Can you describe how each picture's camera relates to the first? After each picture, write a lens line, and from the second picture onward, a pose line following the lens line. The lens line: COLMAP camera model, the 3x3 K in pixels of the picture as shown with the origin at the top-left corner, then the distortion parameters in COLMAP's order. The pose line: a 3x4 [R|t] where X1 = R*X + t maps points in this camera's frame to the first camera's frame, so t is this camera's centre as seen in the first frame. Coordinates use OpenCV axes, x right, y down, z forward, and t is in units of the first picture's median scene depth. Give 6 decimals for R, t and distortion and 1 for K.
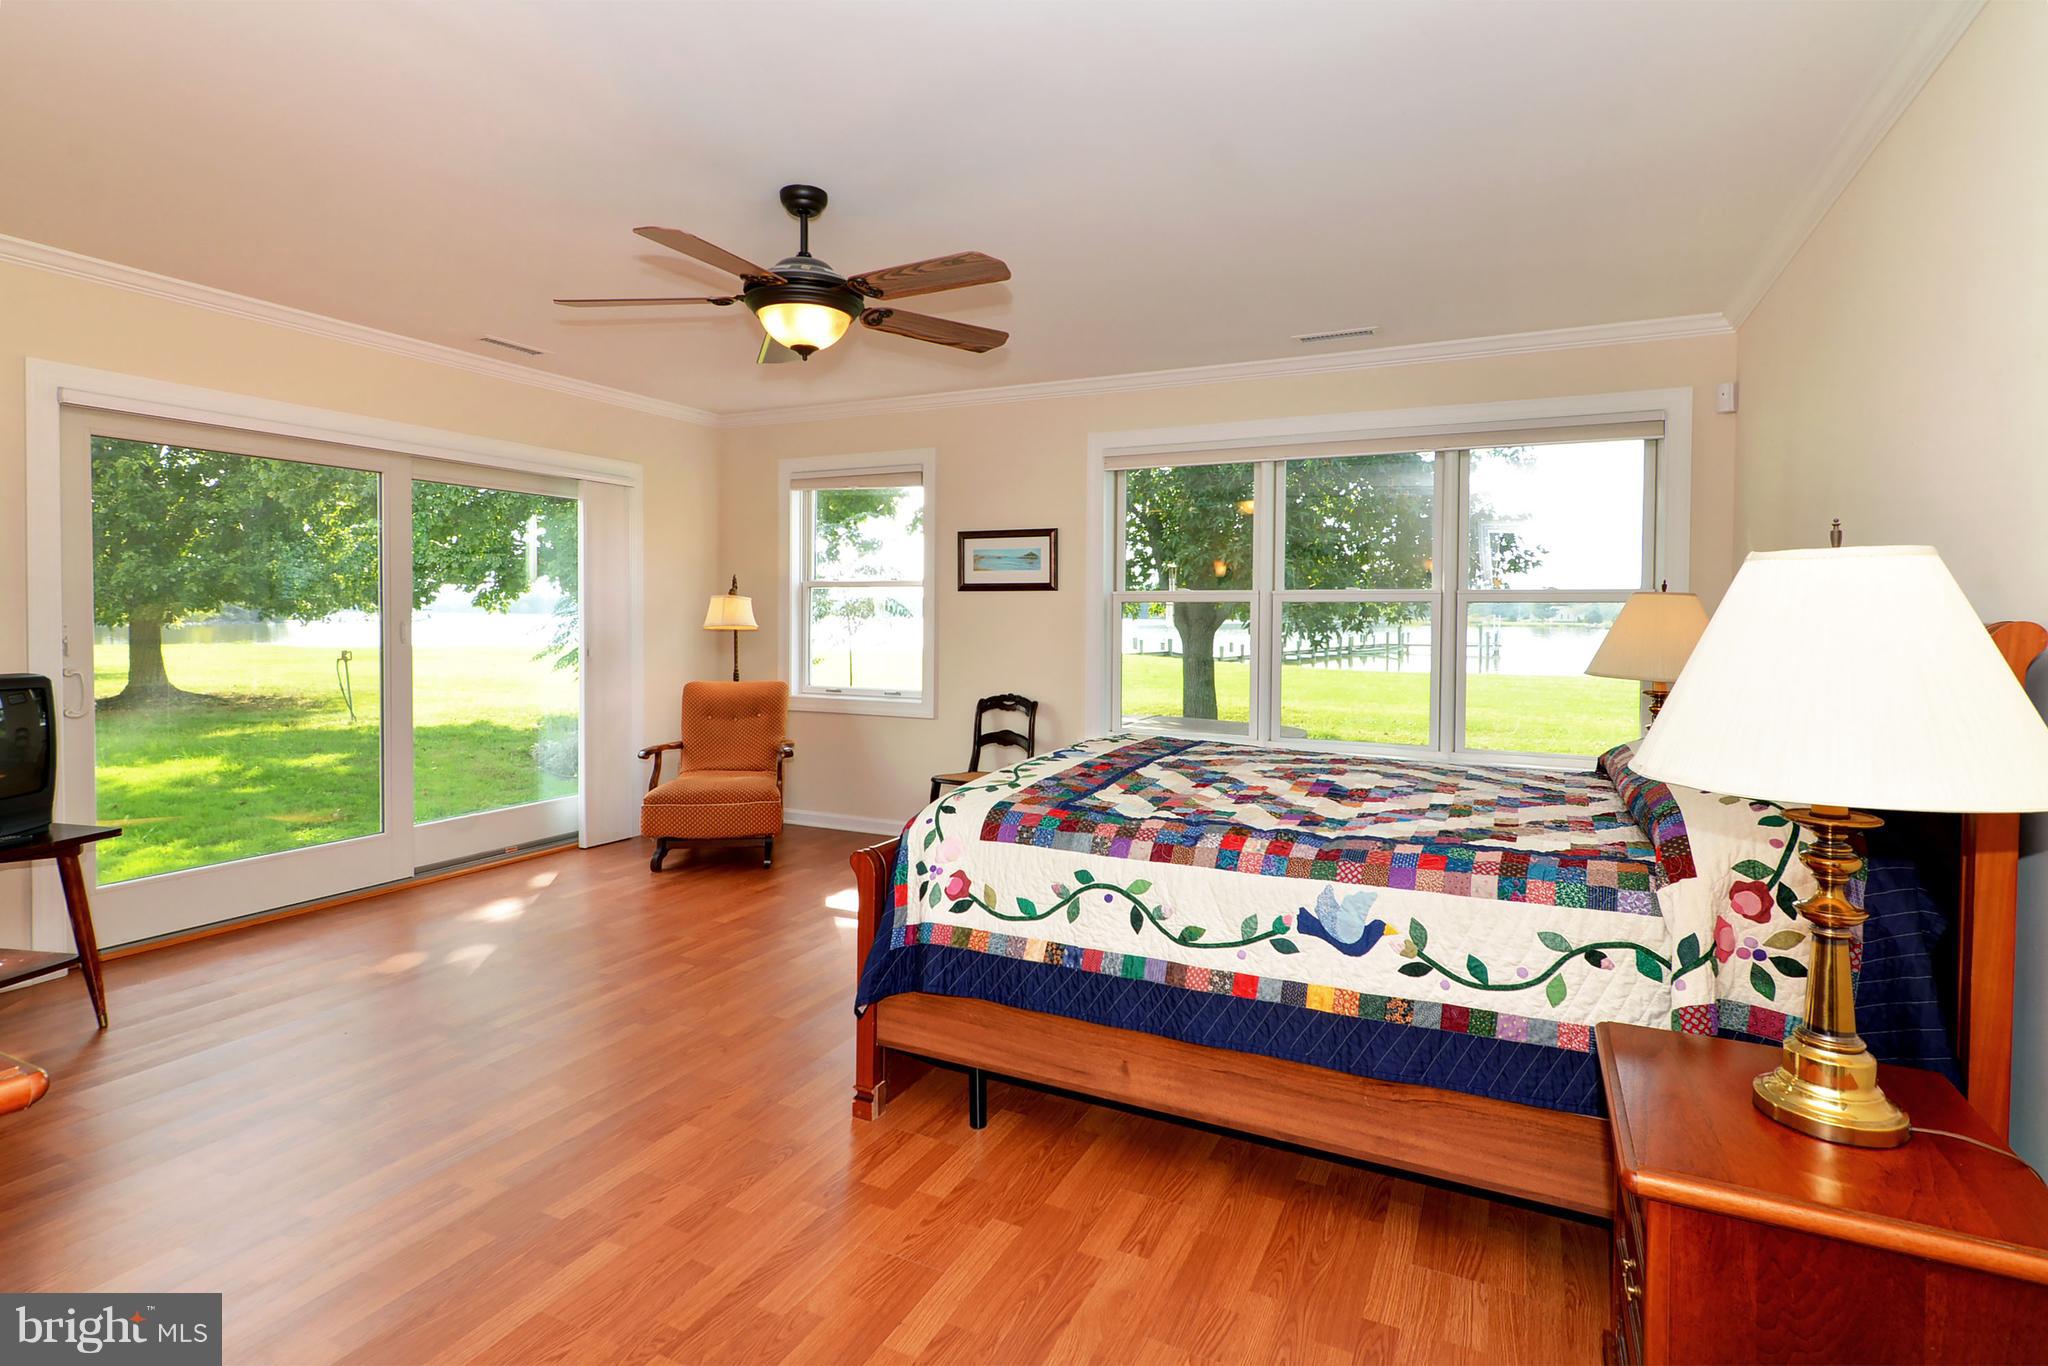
lens RADIAL K [[1003.3, 0, 1019.4], [0, 1003.3, 641.6], [0, 0, 1]] dist [0.001494, 0.000722]
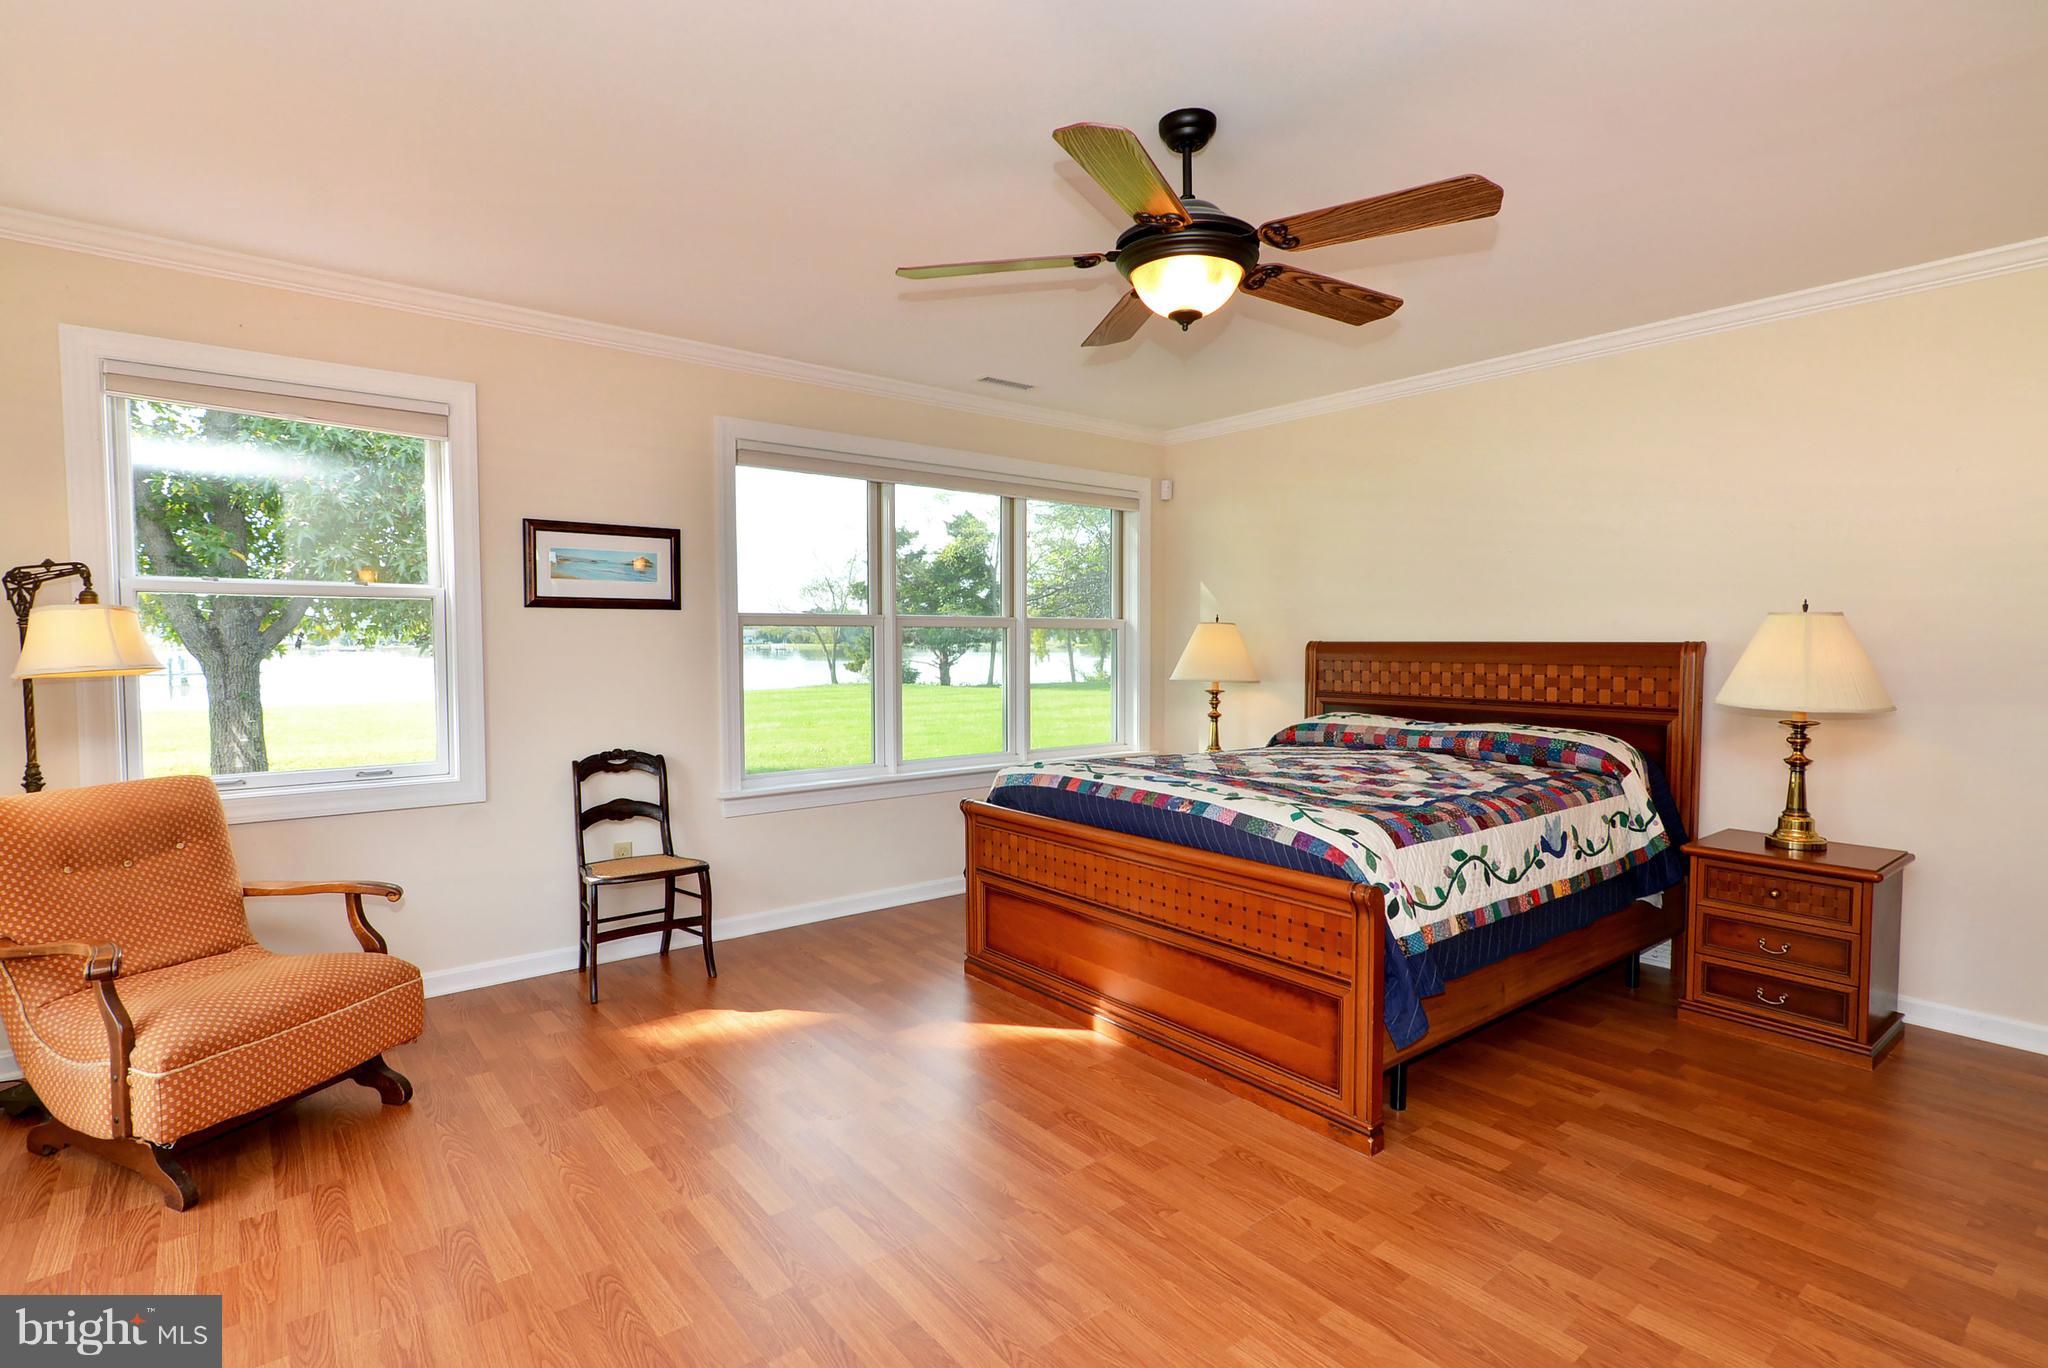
lens RADIAL K [[1020.6, 0, 1028.4], [0, 1020.6, 692.0], [0, 0, 1]] dist [-0.000548, 0.000077]
pose [[0.422787, -0.053420, 0.904653, -1.030342], [0.028127, 0.998554, 0.045819, -0.029013], [-0.905792, 0.006073, 0.423678, 0.767836]]
